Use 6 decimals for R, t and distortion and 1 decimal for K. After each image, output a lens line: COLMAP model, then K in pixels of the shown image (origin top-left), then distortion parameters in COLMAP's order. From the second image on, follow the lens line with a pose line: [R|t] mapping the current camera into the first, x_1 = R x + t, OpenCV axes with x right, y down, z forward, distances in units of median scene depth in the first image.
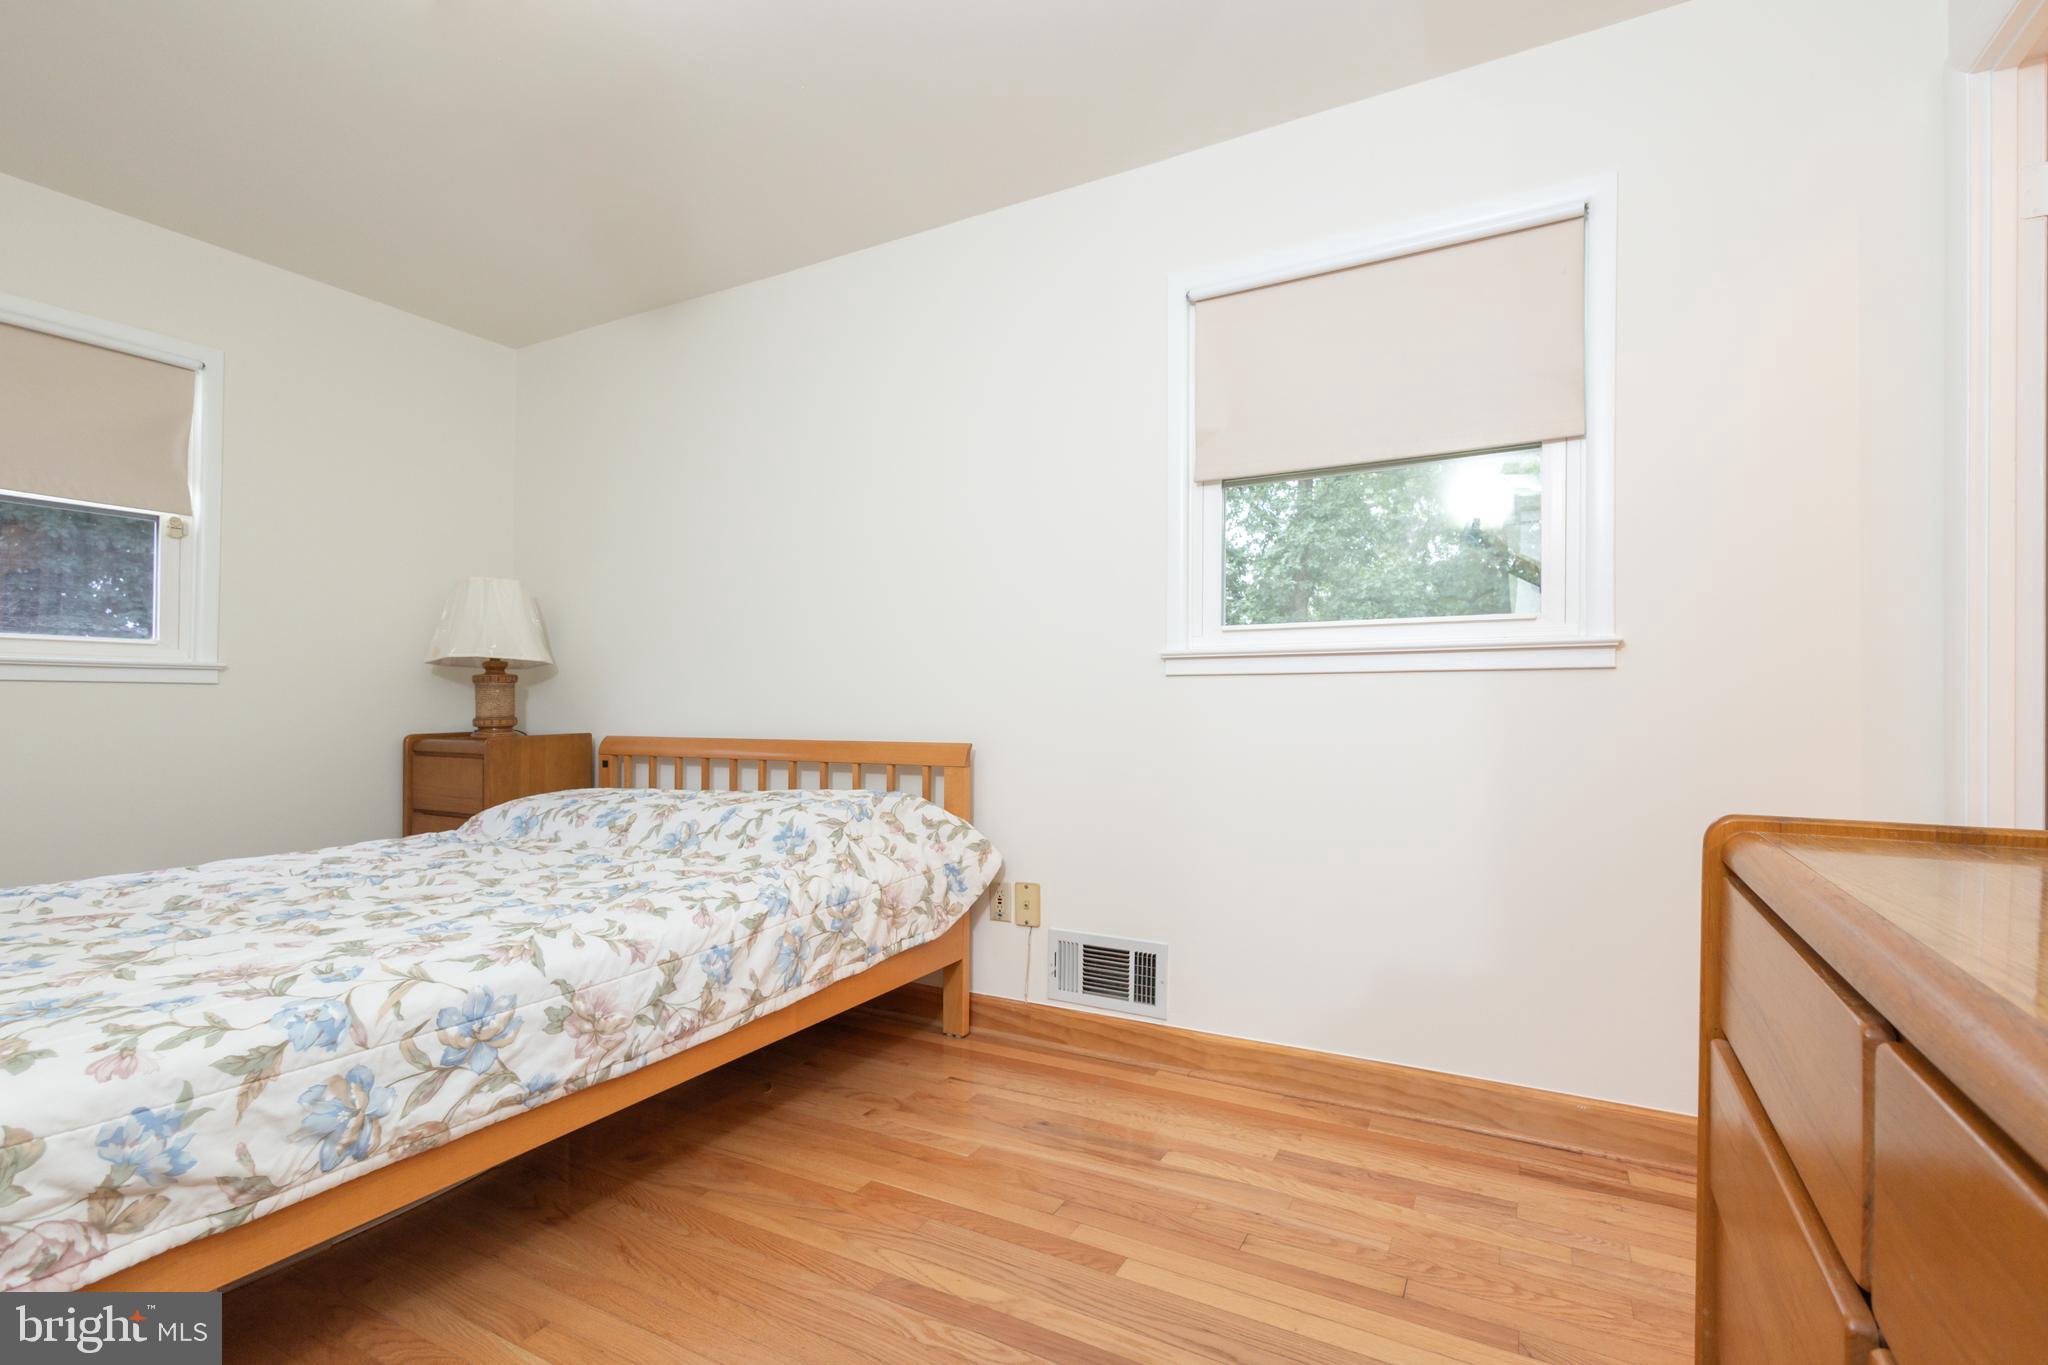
lens RADIAL K [[946.8, 0, 1024.0], [0, 946.8, 682.5], [0, 0, 1]] dist [0.008990, -0.000488]
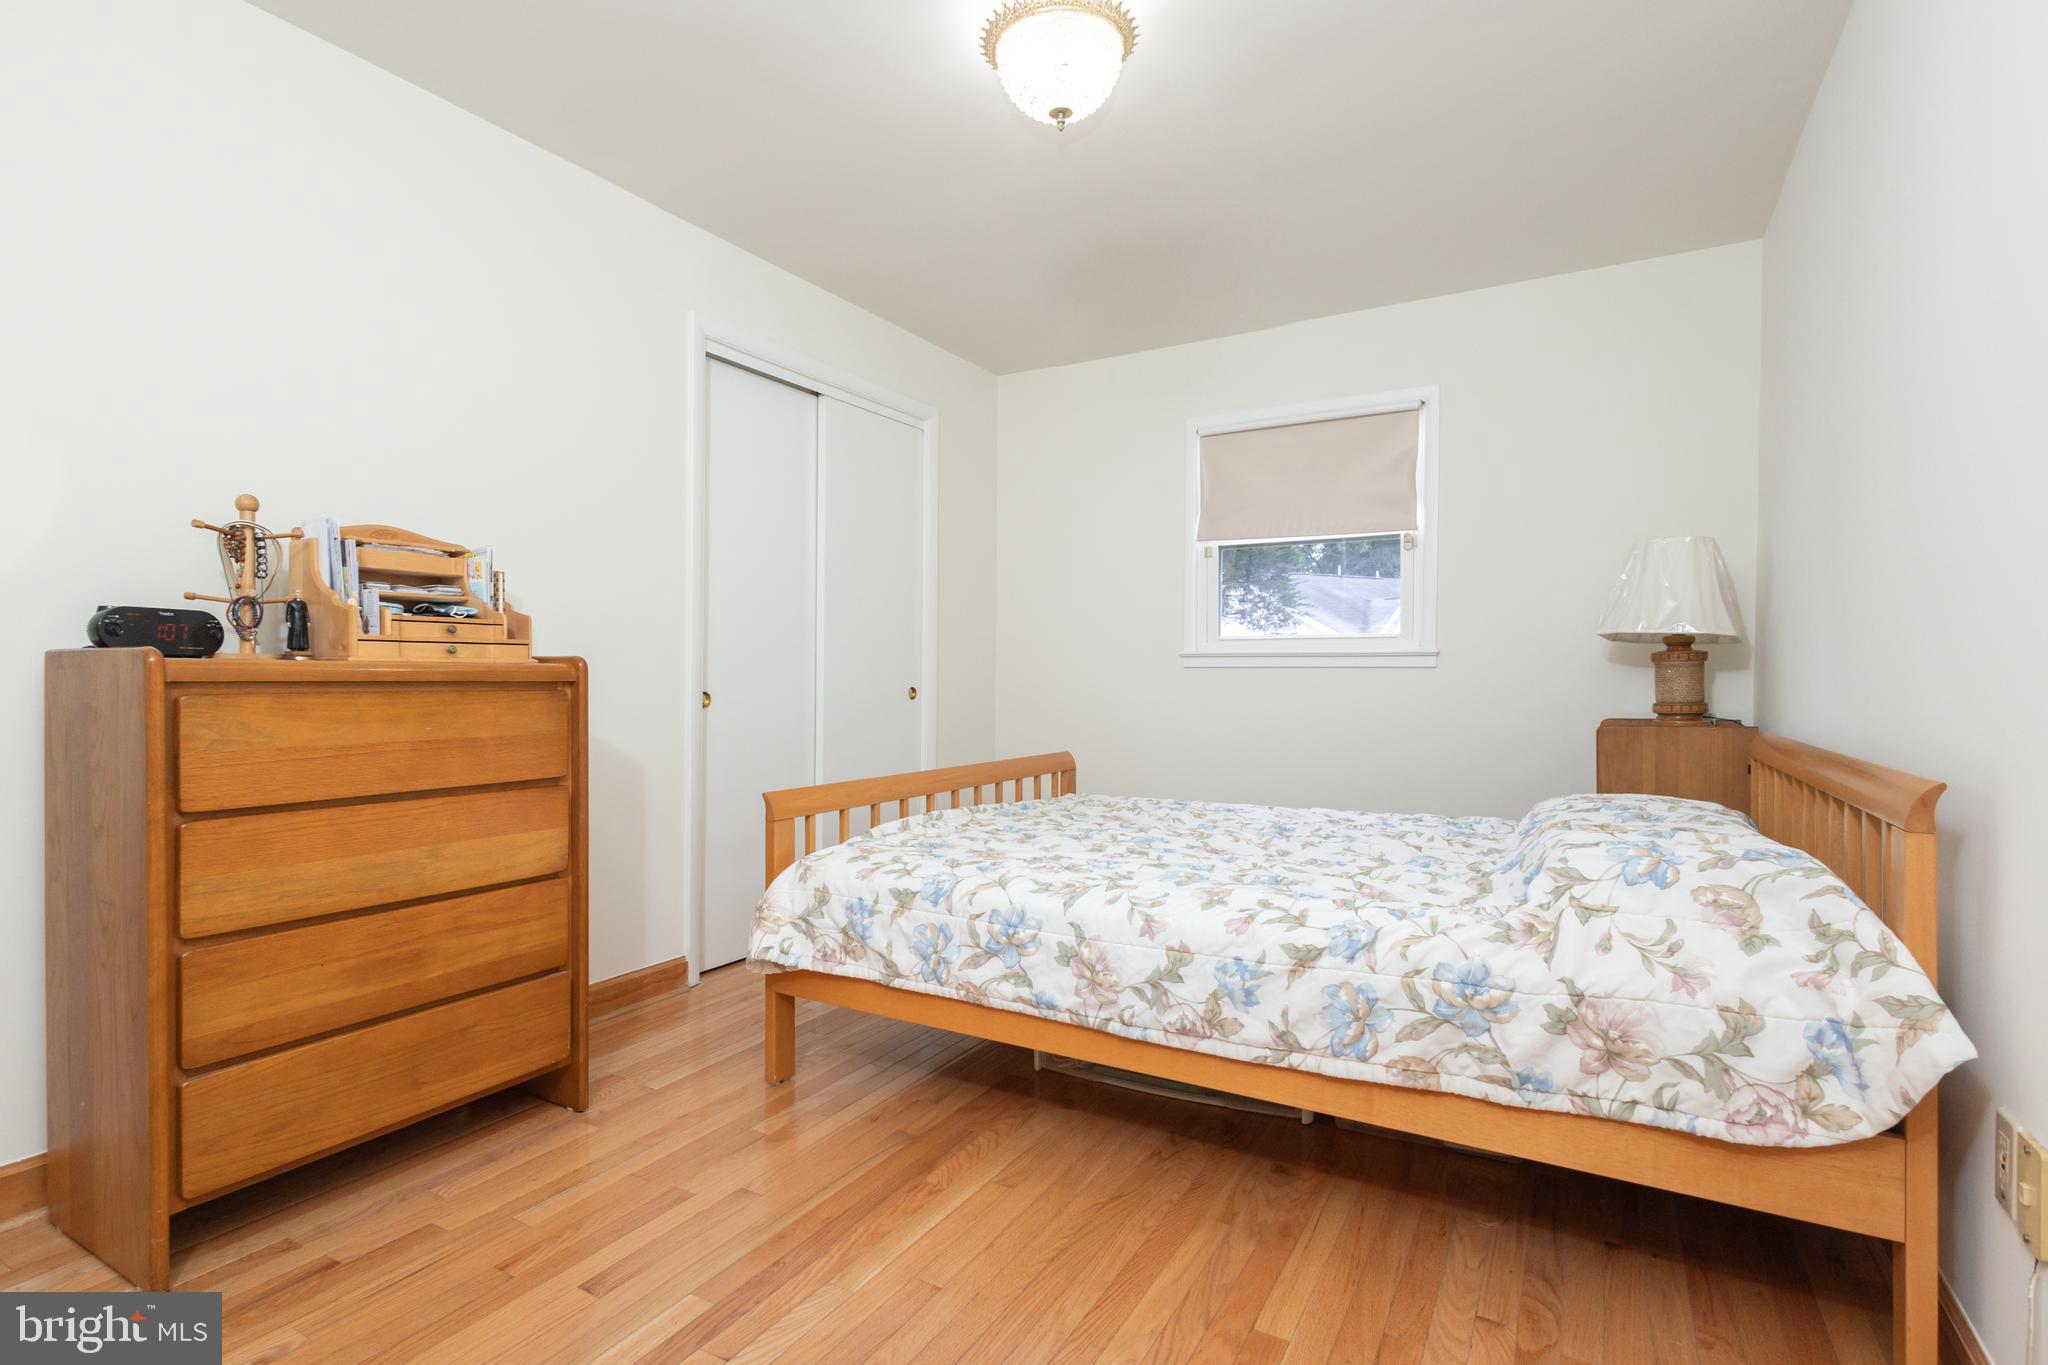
lens RADIAL K [[974.4, 0, 1024.0], [0, 974.4, 682.5], [0, 0, 1]] dist [0.012045, -0.000133]
pose [[-0.014308, 0.003930, -0.999890, 0.620185], [0.016010, 0.999865, 0.003700, 0.012759], [0.999769, -0.015955, -0.014369, 0.851409]]
